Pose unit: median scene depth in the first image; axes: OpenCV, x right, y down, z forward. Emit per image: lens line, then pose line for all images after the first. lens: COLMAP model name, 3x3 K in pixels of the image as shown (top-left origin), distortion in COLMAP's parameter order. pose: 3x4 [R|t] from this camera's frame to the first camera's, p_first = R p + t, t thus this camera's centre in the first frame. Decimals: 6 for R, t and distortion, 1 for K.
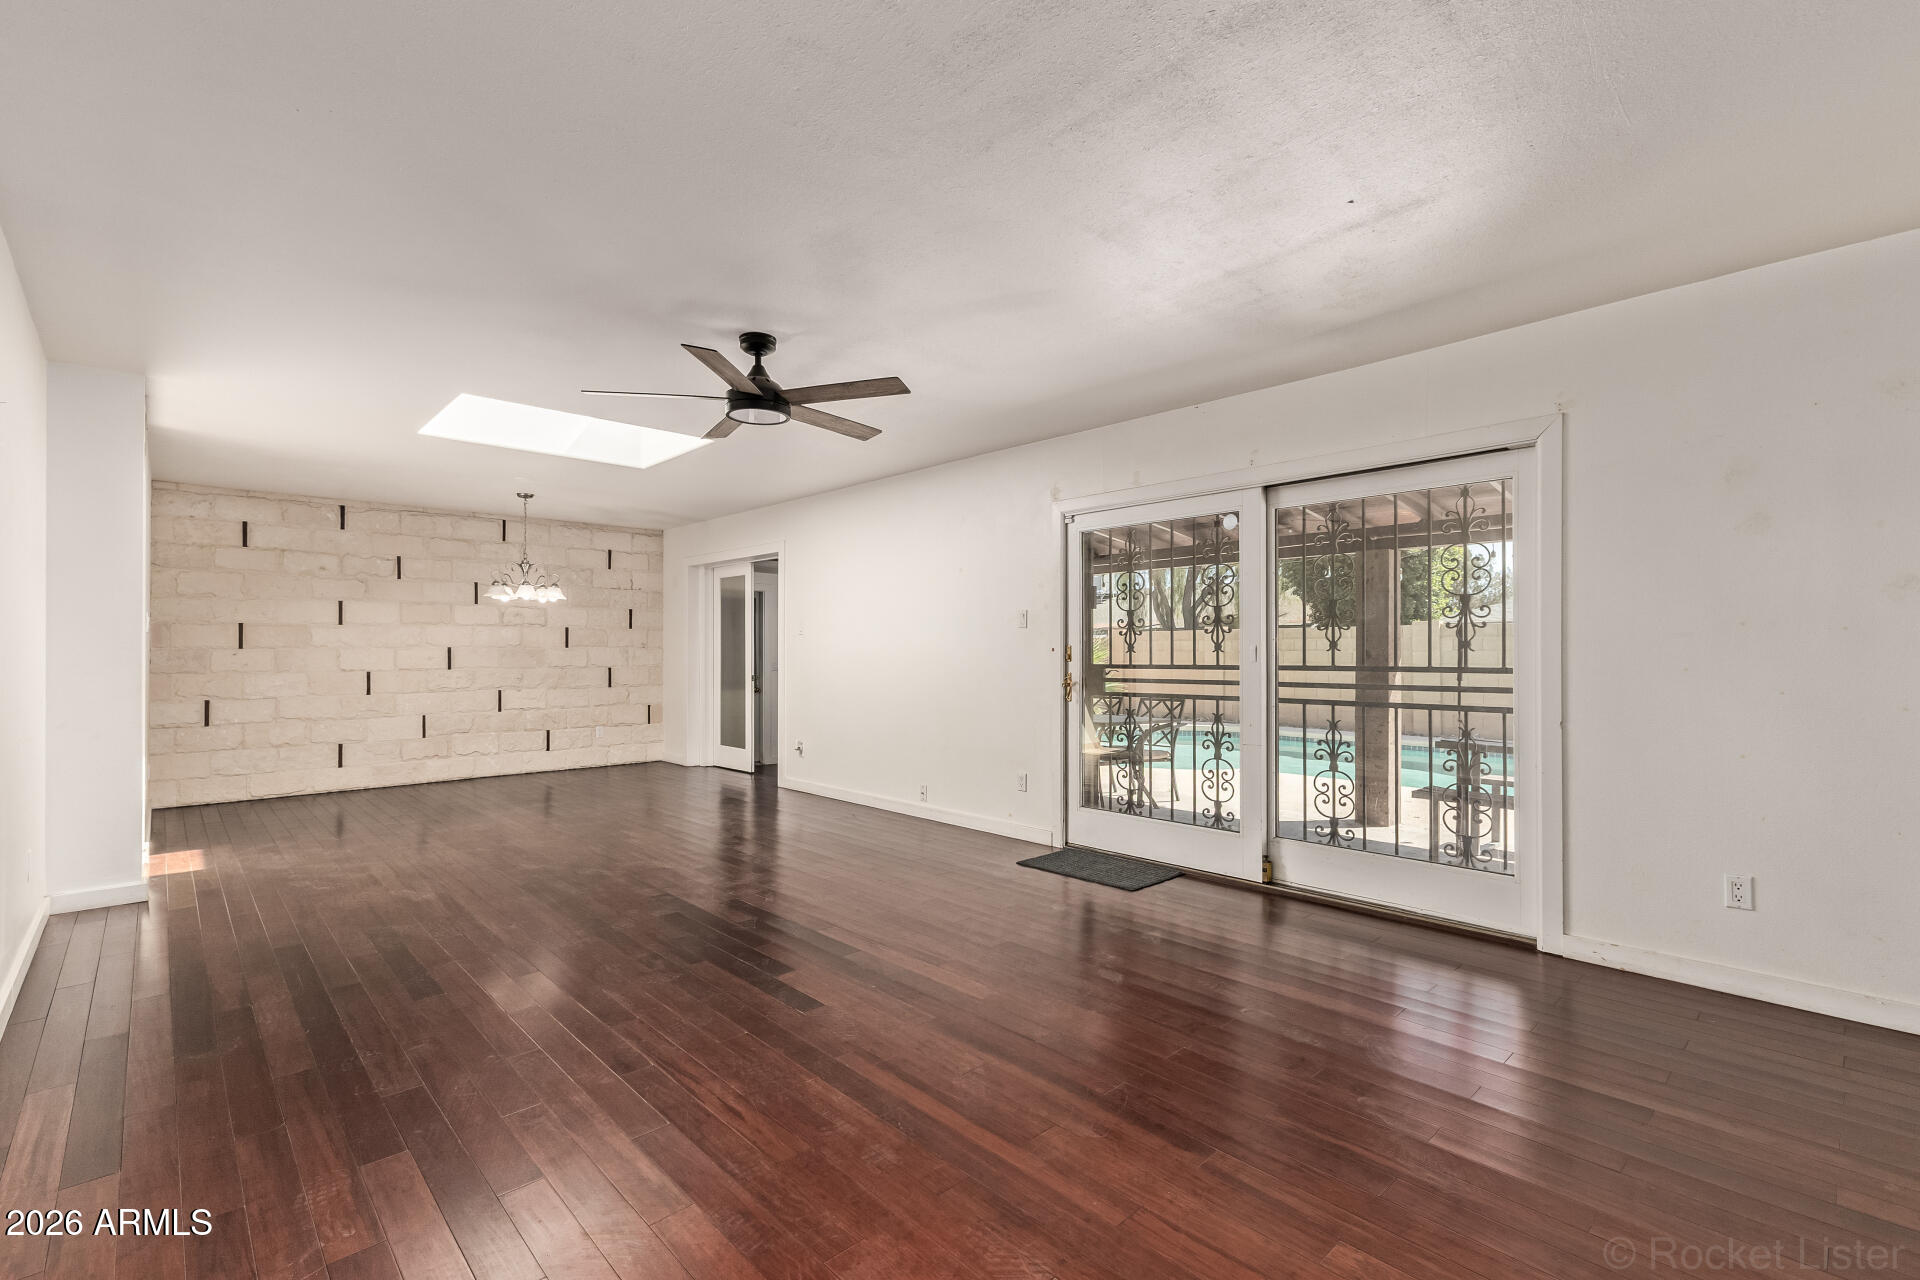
lens RADIAL K [[834.4, 0, 959.6], [0, 834.4, 648.5], [0, 0, 1]] dist [0.005229, 0.000936]
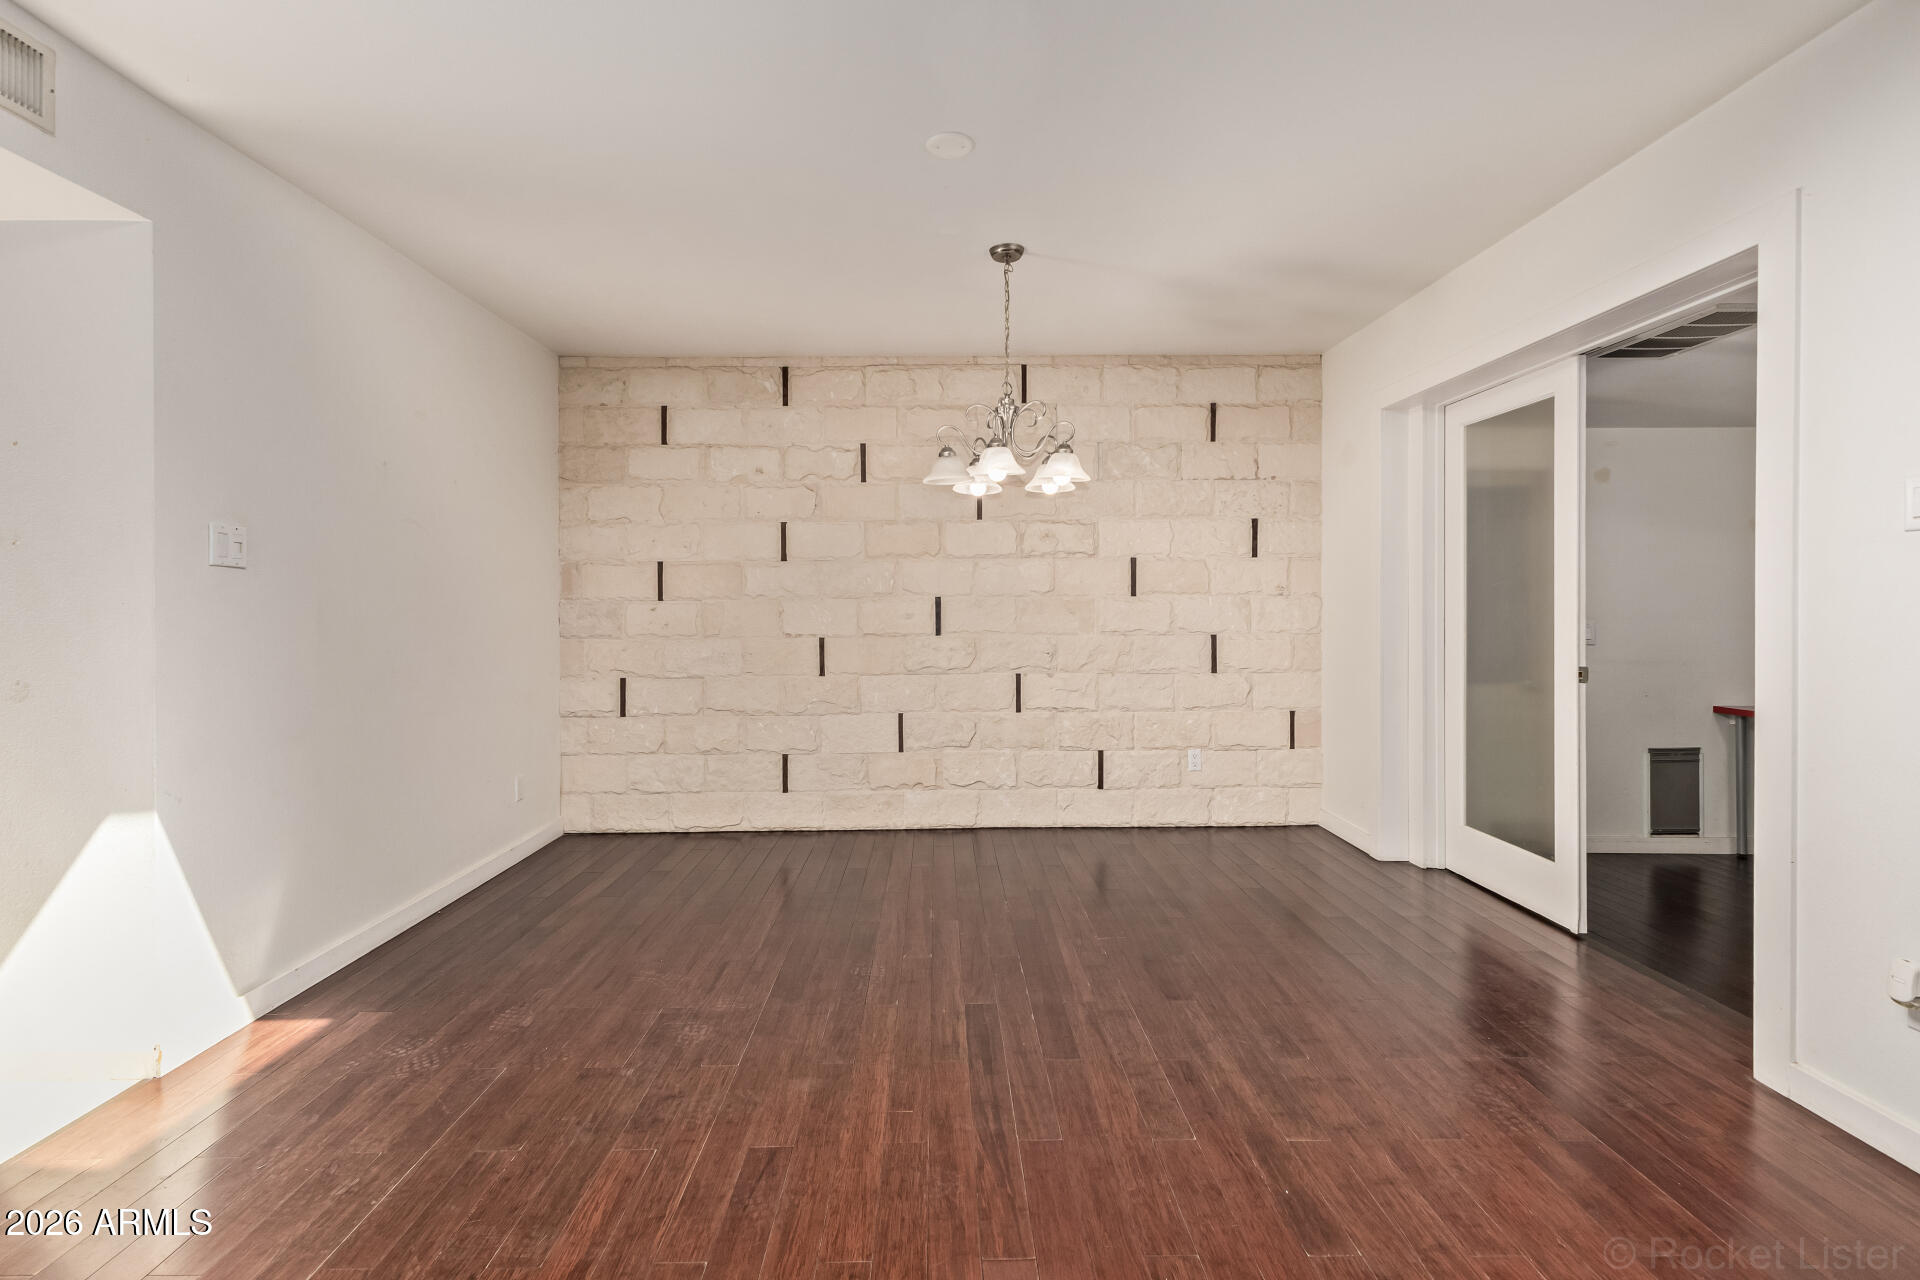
lens RADIAL K [[834.4, 0, 945.3], [0, 834.4, 607.7], [0, 0, 1]] dist [0.005229, 0.000936]
pose [[0.728201, 0.000568, -0.685364, -0.227895], [0.005667, 0.999960, 0.006850, 0.002377], [0.685340, -0.008872, 0.728169, 0.622955]]
